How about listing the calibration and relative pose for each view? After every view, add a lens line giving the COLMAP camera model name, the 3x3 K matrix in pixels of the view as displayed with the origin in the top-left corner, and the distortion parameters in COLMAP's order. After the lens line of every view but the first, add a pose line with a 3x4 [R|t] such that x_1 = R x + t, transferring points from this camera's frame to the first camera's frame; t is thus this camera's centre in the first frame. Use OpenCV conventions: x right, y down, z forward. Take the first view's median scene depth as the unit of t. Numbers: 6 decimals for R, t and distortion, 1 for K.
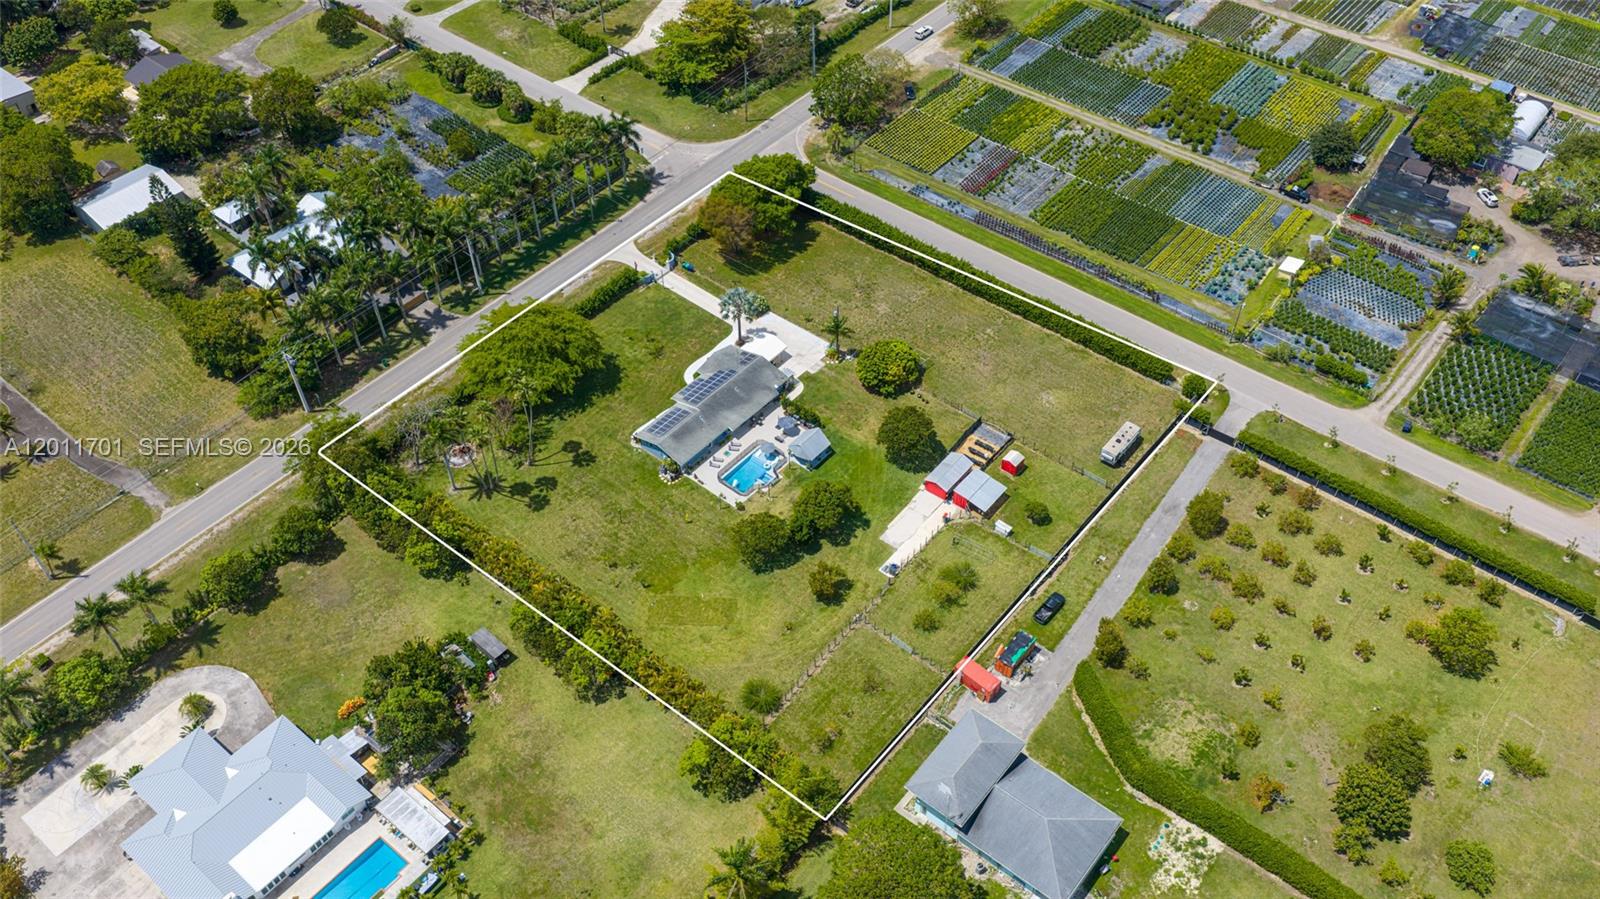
lens RADIAL K [[1322.2, 0, 804.5], [0, 1322.2, 449.6], [0, 0, 1]] dist [0.033505, -0.073620]
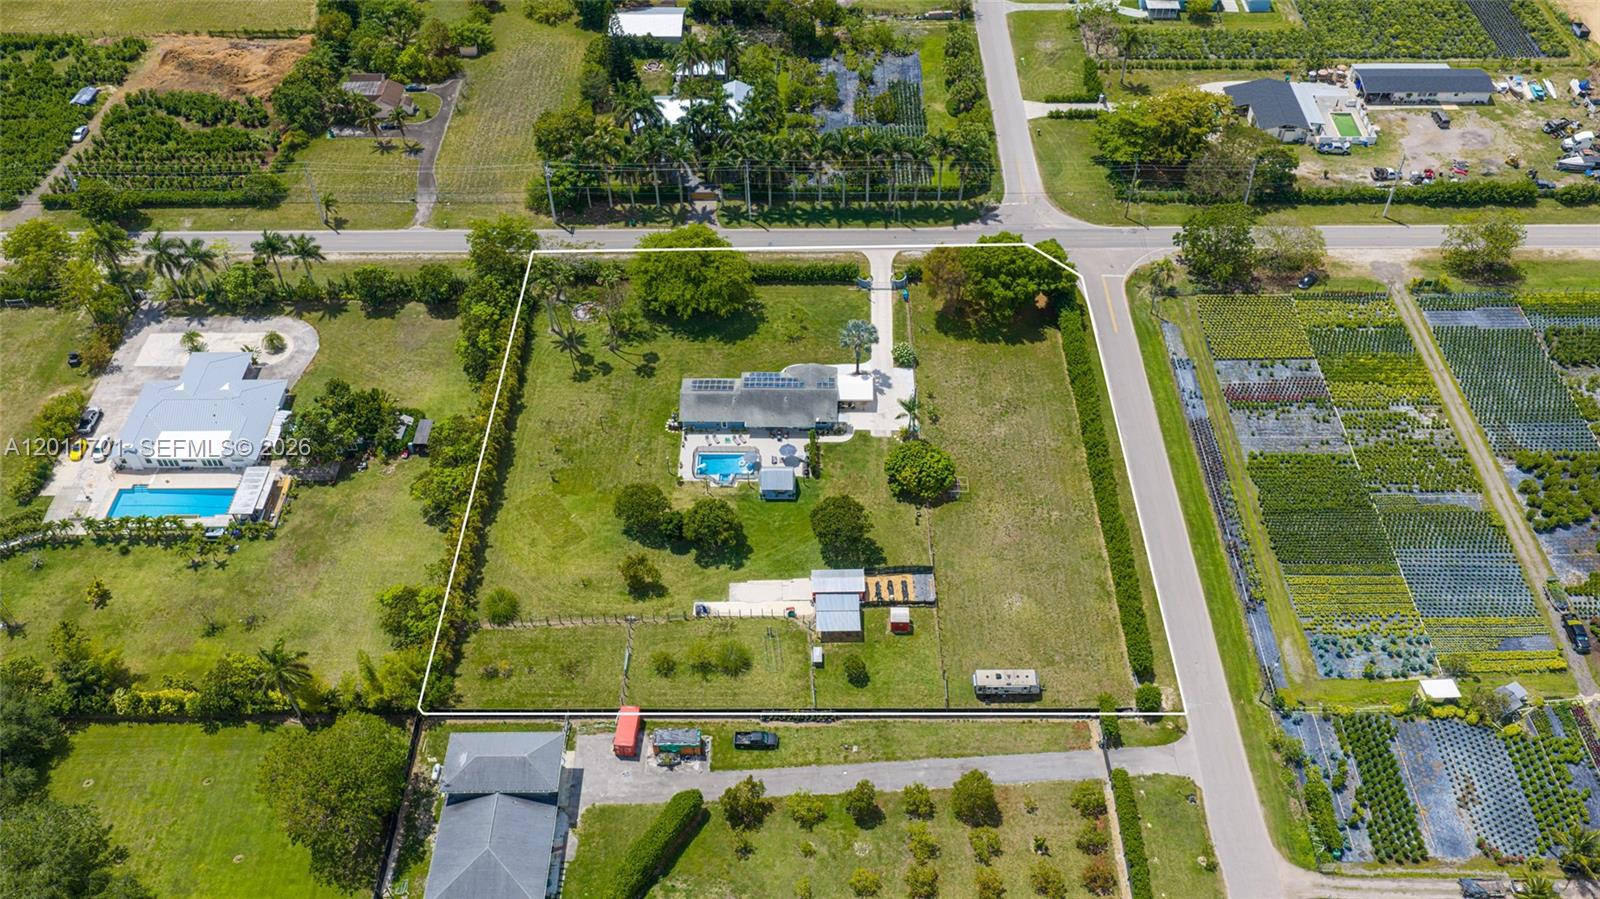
lens RADIAL K [[1322.2, 0, 804.5], [0, 1322.2, 449.6], [0, 0, 1]] dist [0.033505, -0.073620]
pose [[0.630984, 0.555843, -0.541200, 0.504845], [-0.557591, 0.809966, 0.181787, -0.198087], [0.539398, 0.187064, 0.821009, 0.183204]]
